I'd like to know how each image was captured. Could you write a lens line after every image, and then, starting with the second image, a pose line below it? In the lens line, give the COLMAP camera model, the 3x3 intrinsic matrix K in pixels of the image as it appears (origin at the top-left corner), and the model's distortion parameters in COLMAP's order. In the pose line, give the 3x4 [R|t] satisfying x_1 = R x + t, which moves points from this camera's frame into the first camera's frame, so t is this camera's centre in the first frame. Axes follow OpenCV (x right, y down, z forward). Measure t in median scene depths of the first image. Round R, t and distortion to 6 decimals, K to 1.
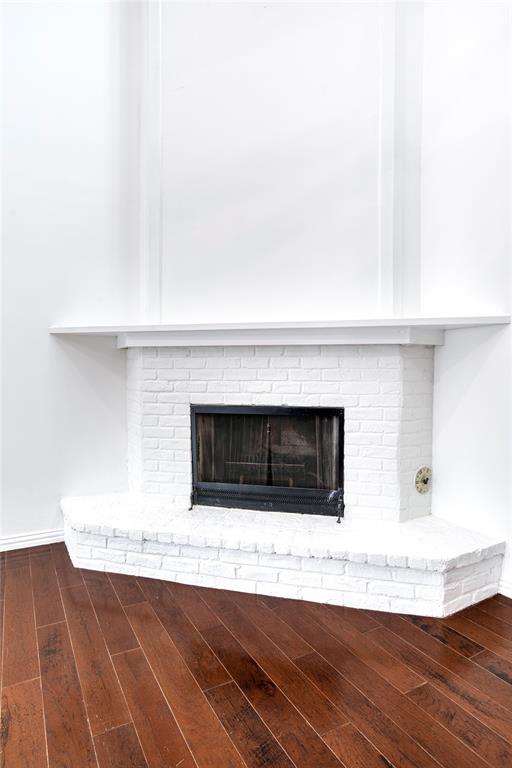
lens RADIAL K [[441.2, 0, 254.2], [0, 441.2, 388.8], [0, 0, 1]] dist [-0.004044, 0.000483]
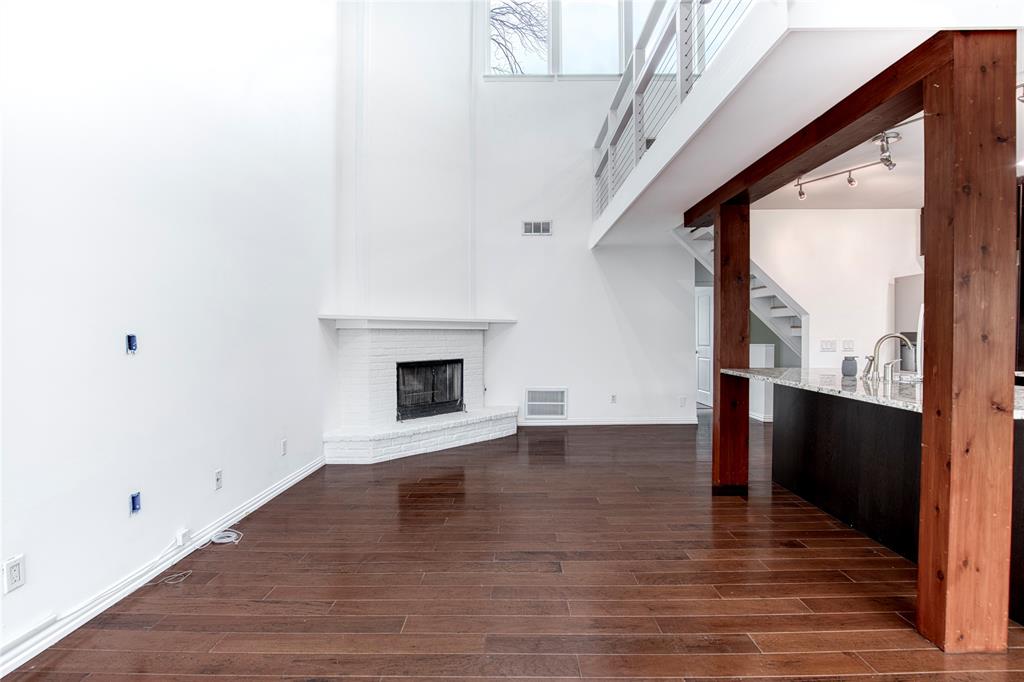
lens RADIAL K [[480.4, 0, 513.0], [0, 480.4, 342.0], [0, 0, 1]] dist [-0.035072, 0.007220]
pose [[0.492937, -0.015273, 0.869931, -1.681699], [0.047777, 0.998813, -0.009537, -0.003772], [-0.868752, 0.046263, 0.493082, -0.351746]]
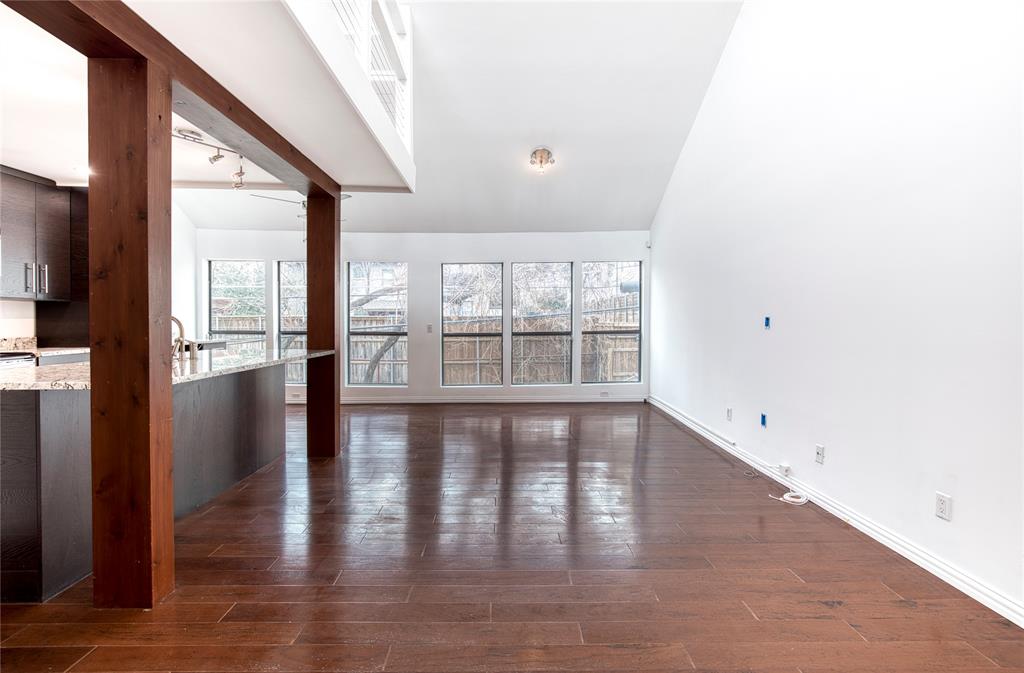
lens RADIAL K [[461.4, 0, 510.8], [0, 461.4, 325.2], [0, 0, 1]] dist [-0.000421, 0.000151]
pose [[-0.467606, 0.009477, -0.883886, 0.358771], [-0.047723, 0.998213, 0.035950, -0.048766], [0.882648, 0.058992, -0.466318, 0.681992]]
